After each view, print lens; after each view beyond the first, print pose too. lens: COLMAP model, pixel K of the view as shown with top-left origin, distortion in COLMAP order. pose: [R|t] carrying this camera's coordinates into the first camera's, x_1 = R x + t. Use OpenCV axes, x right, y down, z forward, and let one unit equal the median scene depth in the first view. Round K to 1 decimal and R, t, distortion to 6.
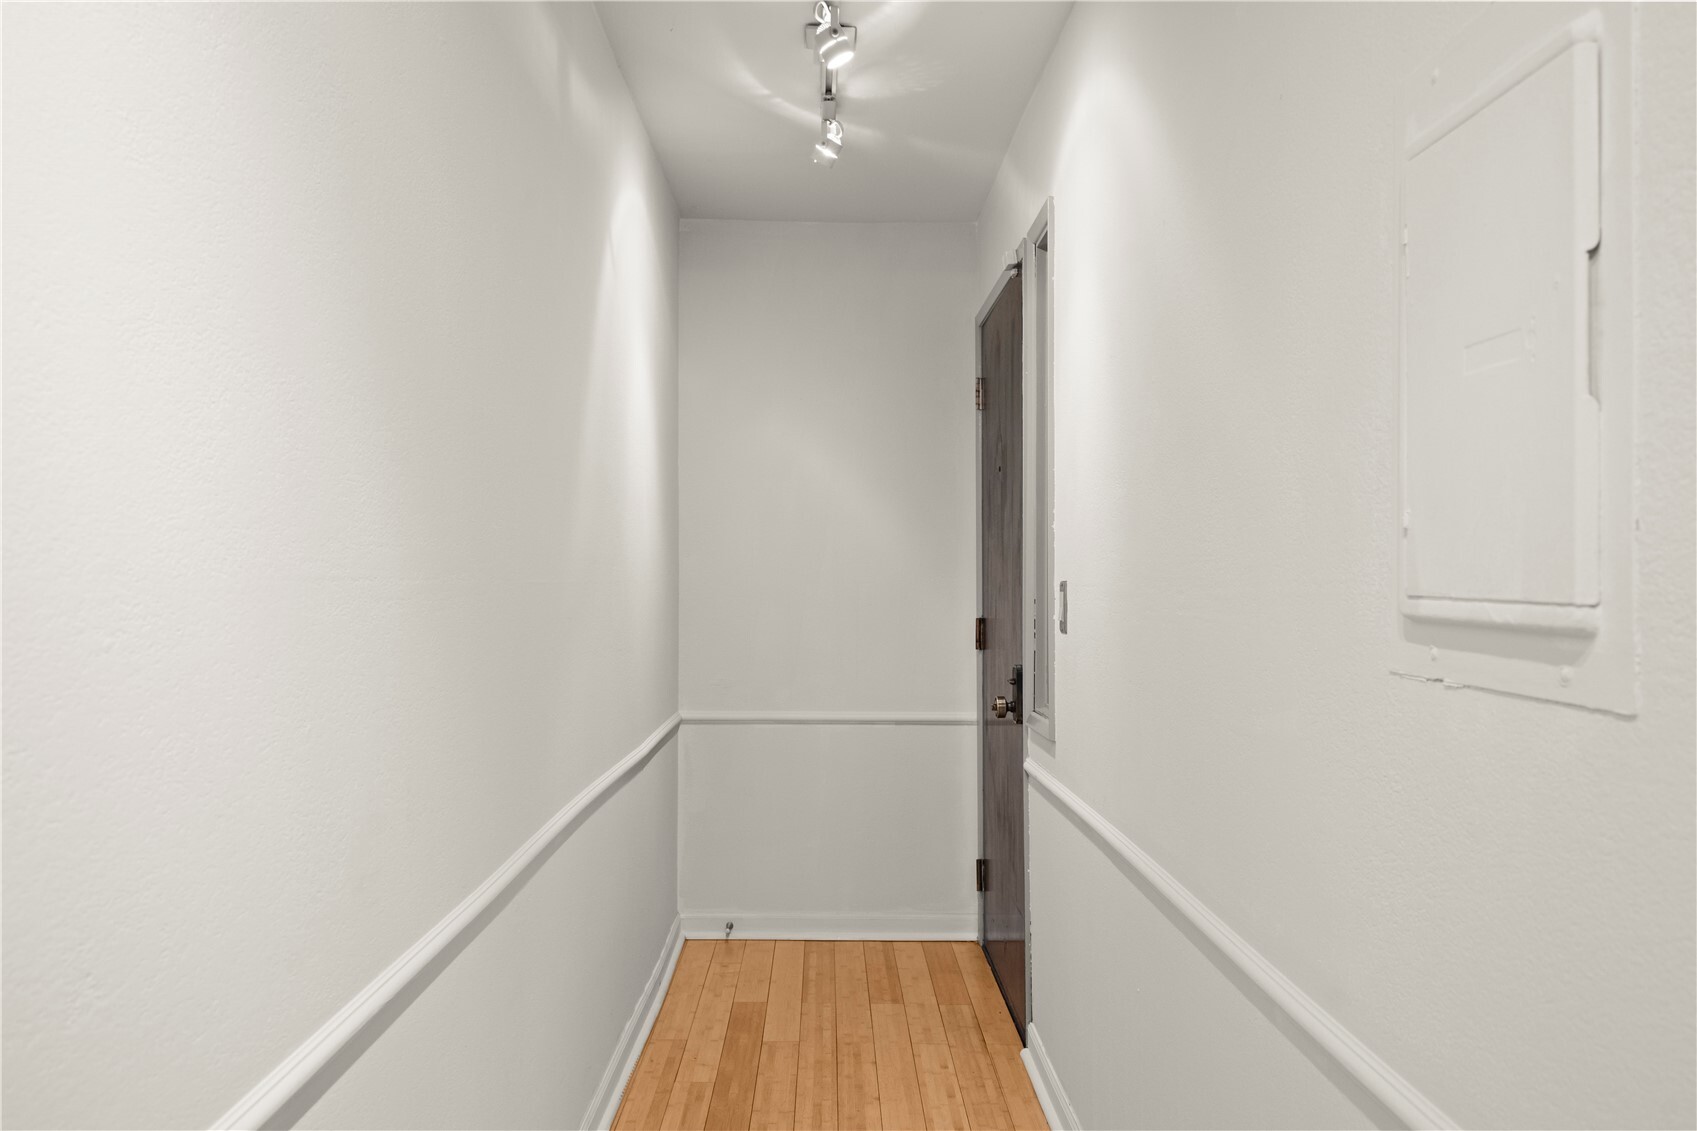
lens RADIAL K [[1340.9, 0, 848.5], [0, 1340.9, 565.4], [0, 0, 1]] dist [0.000250, 0.000089]
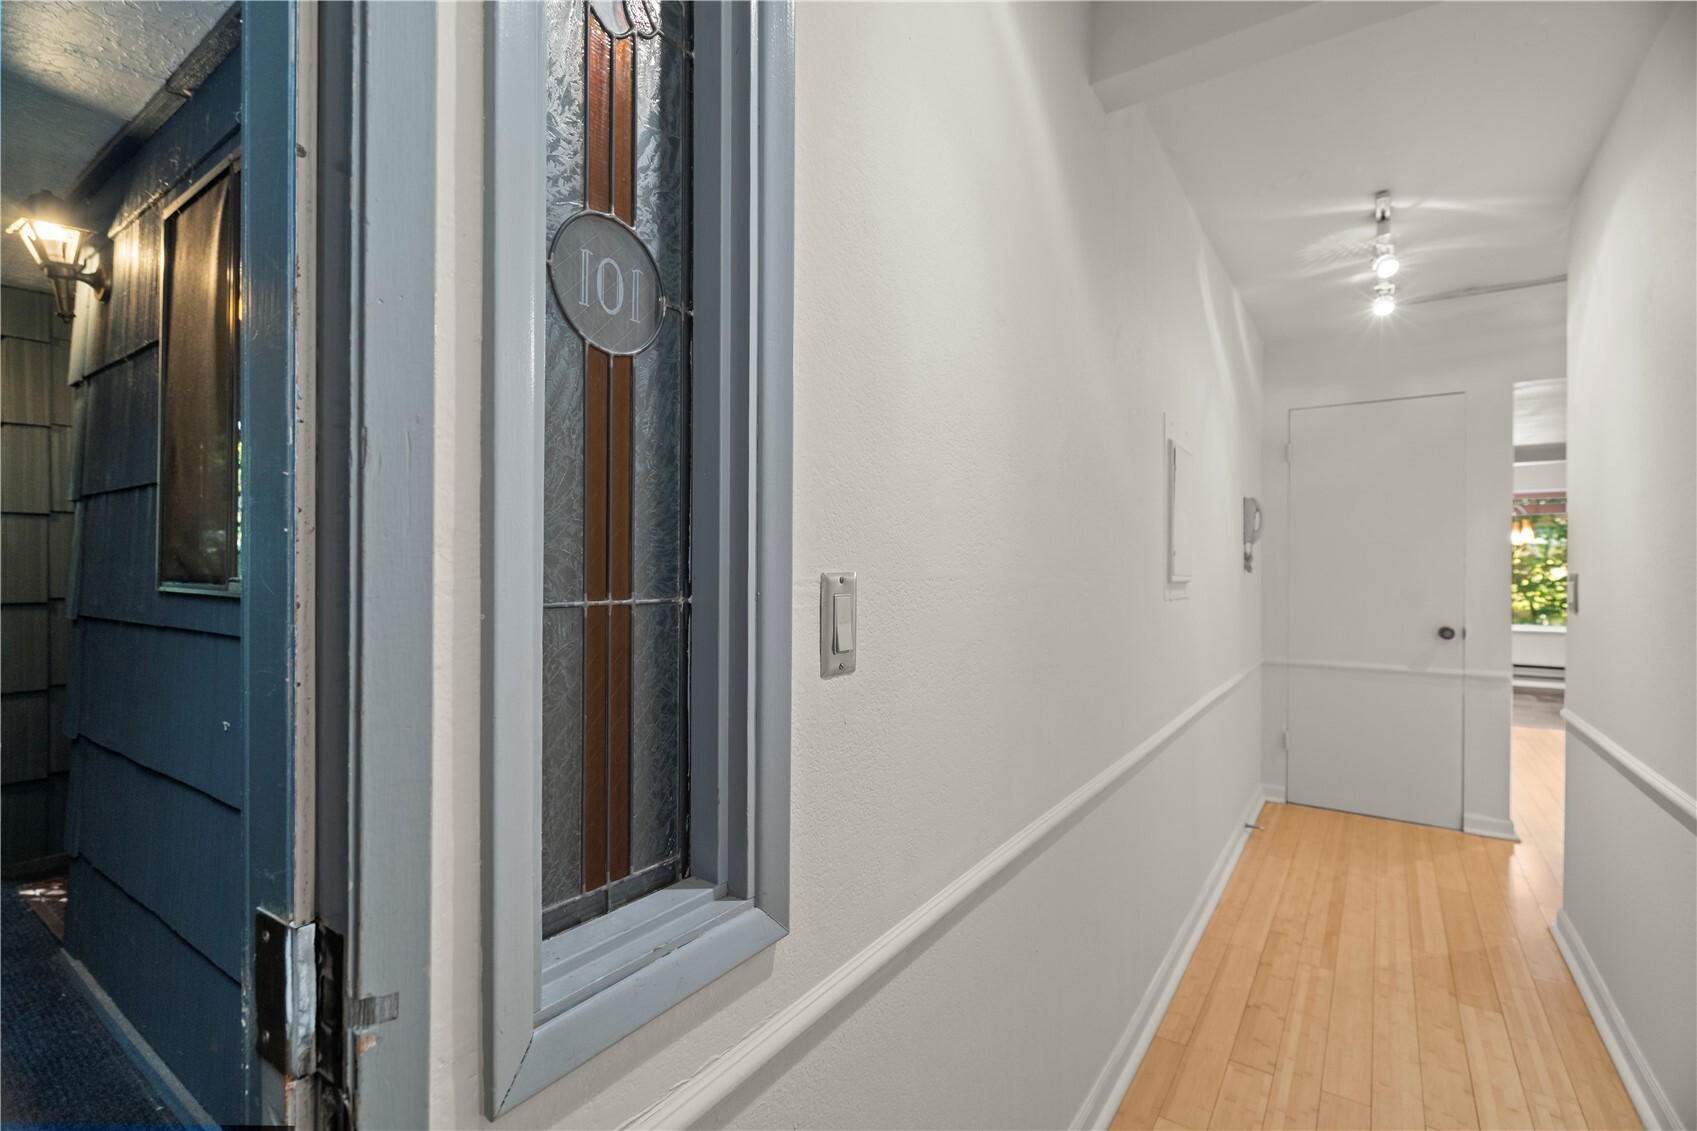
lens RADIAL K [[762.2, 0, 864.8], [0, 762.2, 567.3], [0, 0, 1]] dist [-0.005057, 0.002030]
pose [[0.821057, -0.000383, -0.570845, -0.003807], [0.005346, 0.999961, 0.007019, -0.000120], [0.570820, -0.008815, 0.821028, 0.399924]]
